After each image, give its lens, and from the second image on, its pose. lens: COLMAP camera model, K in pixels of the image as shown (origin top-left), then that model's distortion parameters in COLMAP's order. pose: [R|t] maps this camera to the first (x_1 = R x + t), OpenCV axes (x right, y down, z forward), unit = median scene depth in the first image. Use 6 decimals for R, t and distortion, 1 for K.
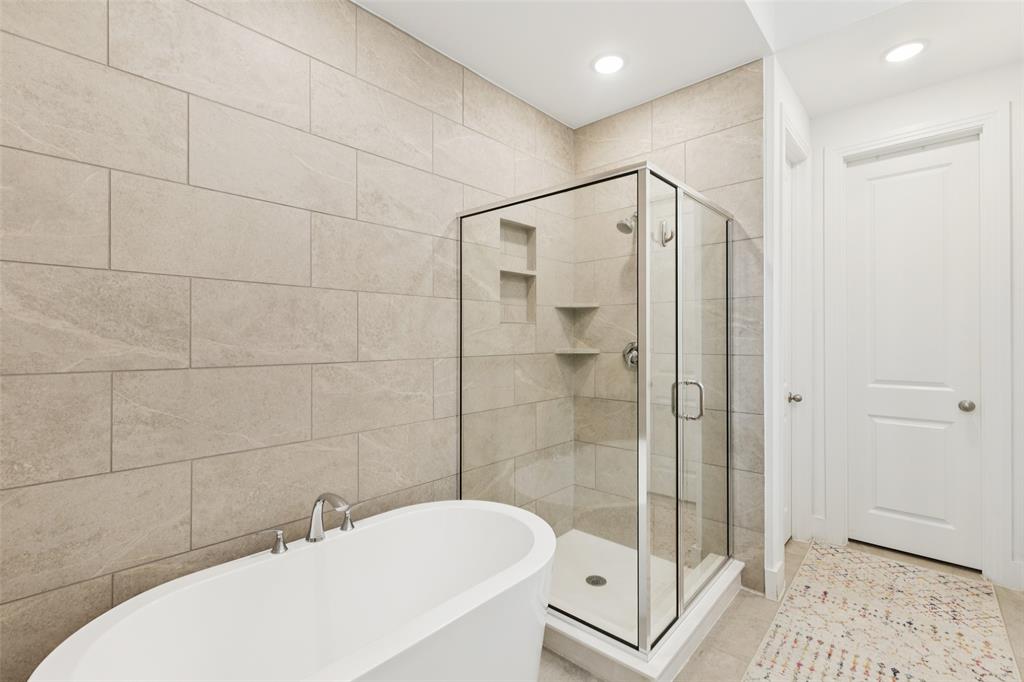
lens RADIAL K [[460.3, 0, 512.5], [0, 460.3, 339.4], [0, 0, 1]] dist [0.010647, -0.001237]
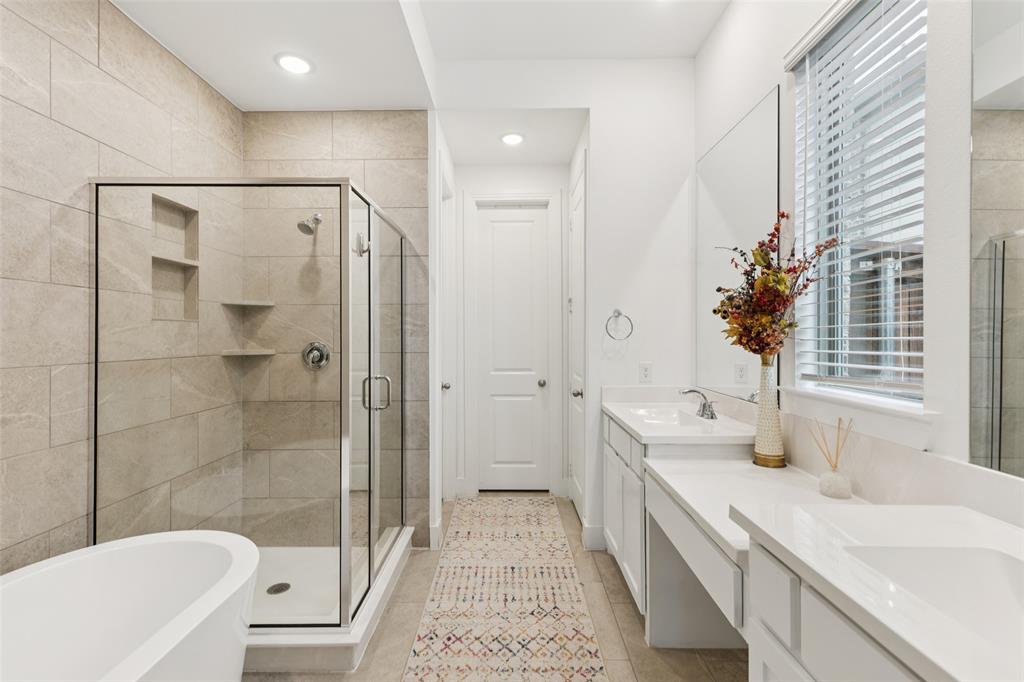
lens RADIAL K [[460.3, 0, 510.1], [0, 460.3, 337.1], [0, 0, 1]] dist [0.010647, -0.001237]
pose [[0.745559, 0.001649, 0.666437, -0.106578], [0.002165, 0.999986, -0.004896, 0.000250], [-0.666436, 0.005093, 0.745545, -0.052173]]
